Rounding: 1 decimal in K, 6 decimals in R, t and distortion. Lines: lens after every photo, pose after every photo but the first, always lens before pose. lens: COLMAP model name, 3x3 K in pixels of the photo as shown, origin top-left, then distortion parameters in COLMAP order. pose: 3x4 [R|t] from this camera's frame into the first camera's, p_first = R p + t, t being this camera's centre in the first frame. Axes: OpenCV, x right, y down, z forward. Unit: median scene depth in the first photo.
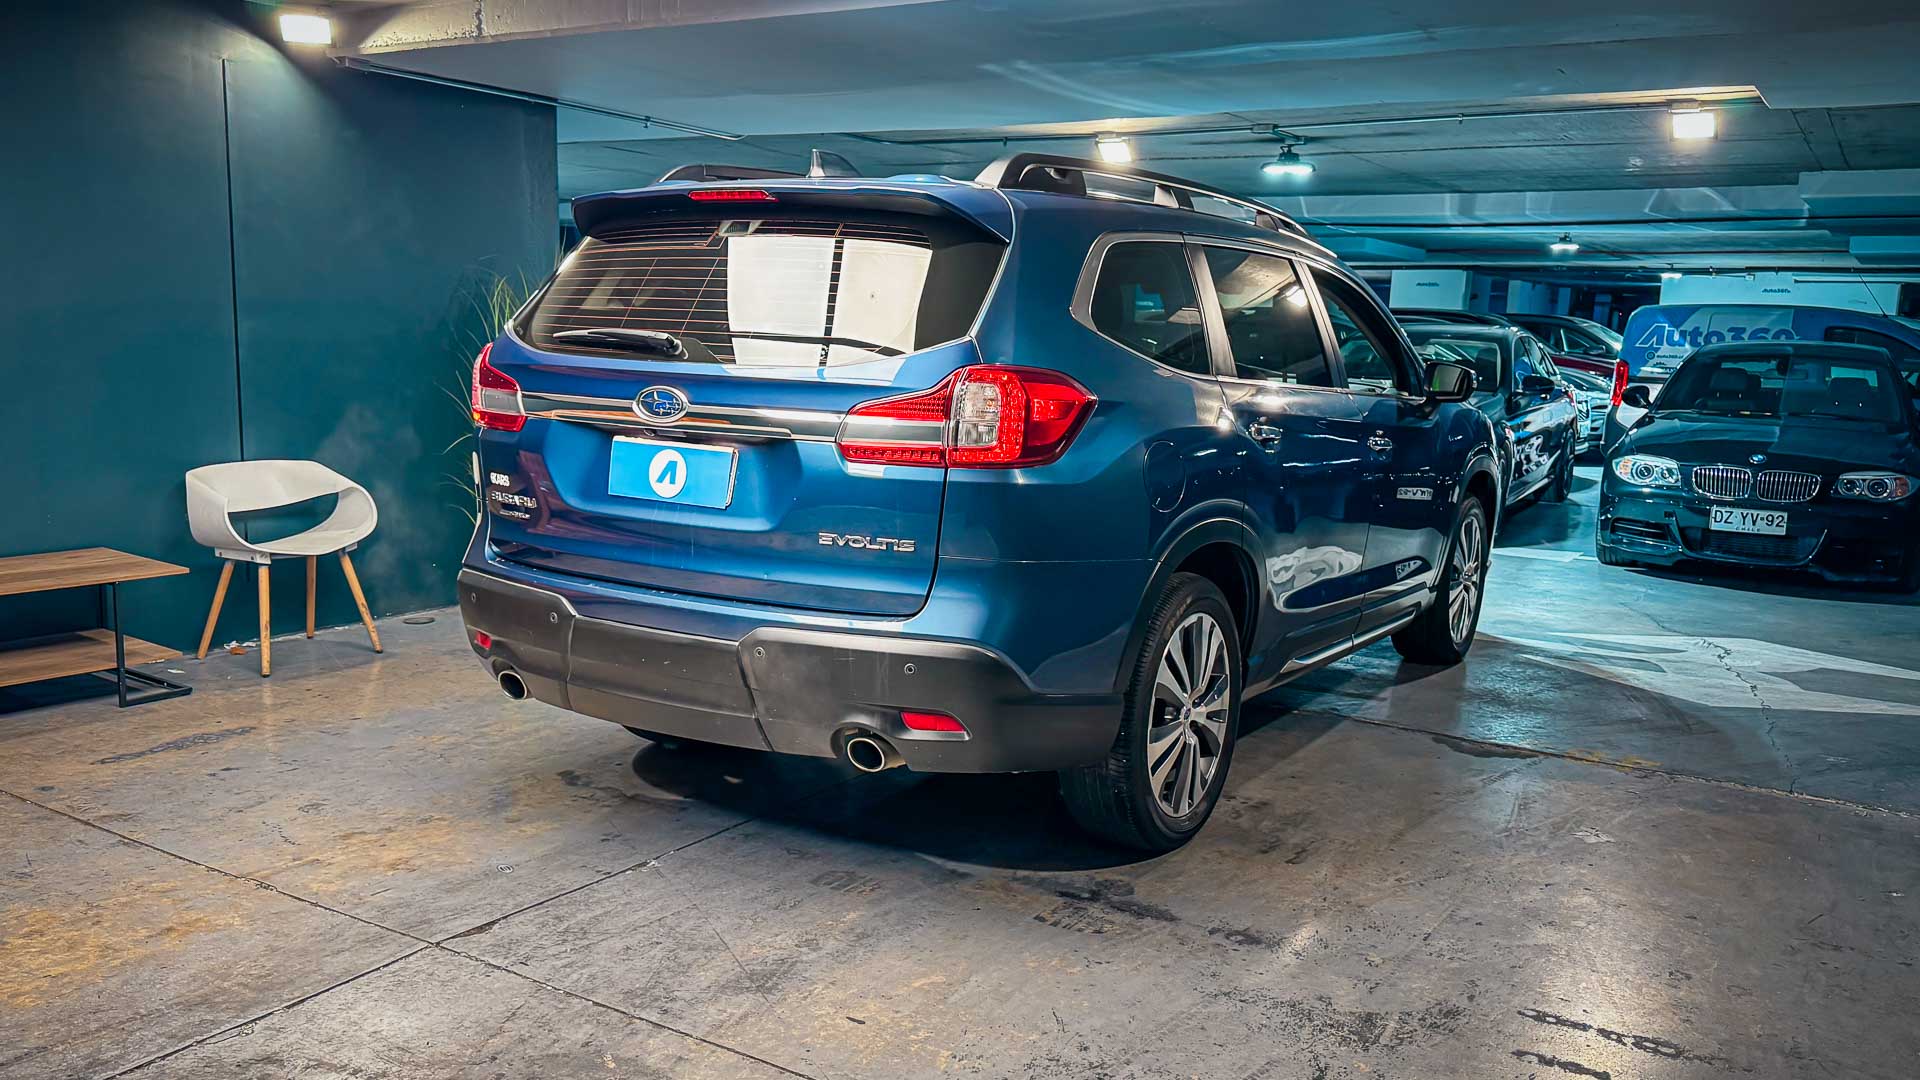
lens RADIAL K [[1495.7, 0, 1005.6], [0, 1495.7, 561.3], [0, 0, 1]] dist [0.219422, -0.542470]
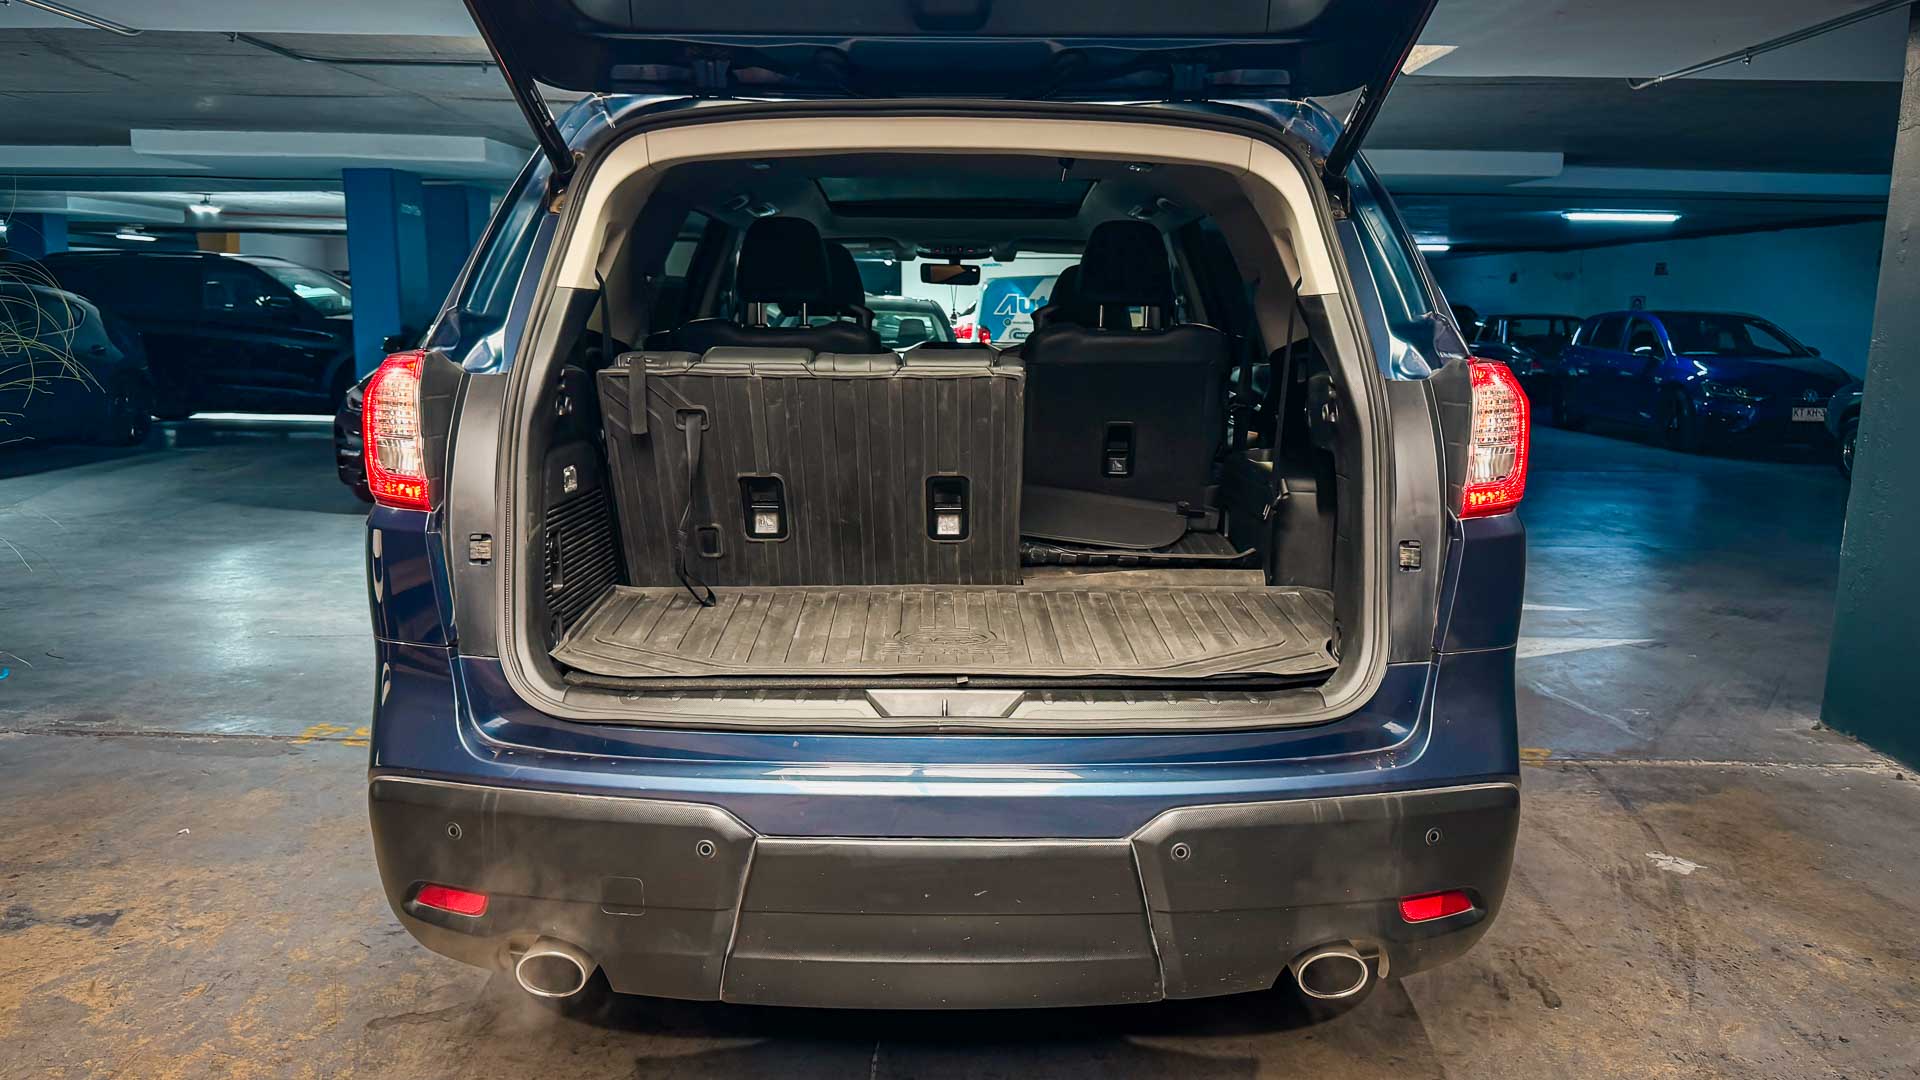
lens RADIAL K [[1371.5, 0, 969.3], [0, 1371.5, 528.3], [0, 0, 1]] dist [0.010335, -0.000273]
pose [[0.854081, -0.101532, 0.510134, -0.405241], [0.094815, 0.994721, 0.039237, -0.097634], [-0.511425, 0.014857, 0.859200, 0.577789]]
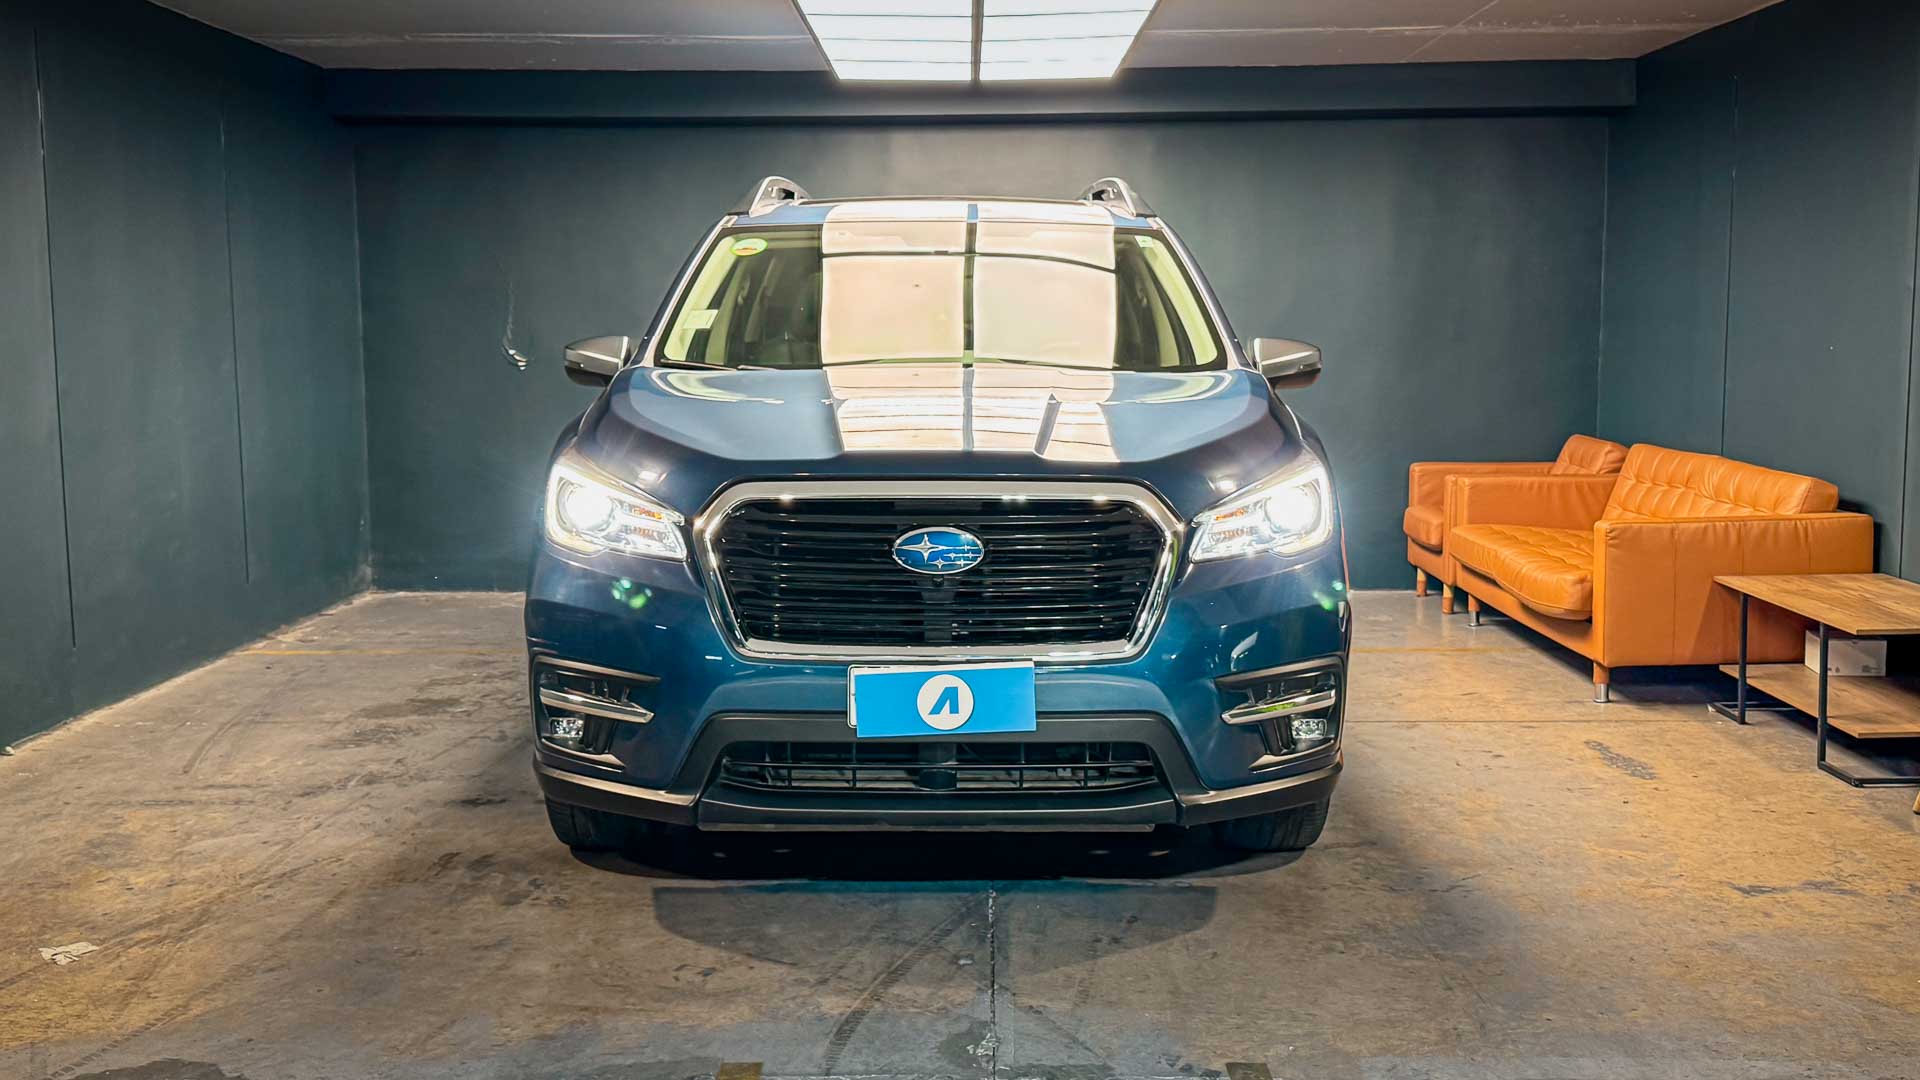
lens RADIAL K [[1848.1, 0, 960.0], [0, 1848.1, 540.0], [0, 0, 1]] dist [0.012395, 0.006634]
pose [[-0.853941, 0.032950, -0.519326, 0.533323], [-0.105733, 0.966188, 0.235163, -0.306037], [0.509515, 0.255725, -0.821583, 2.145219]]
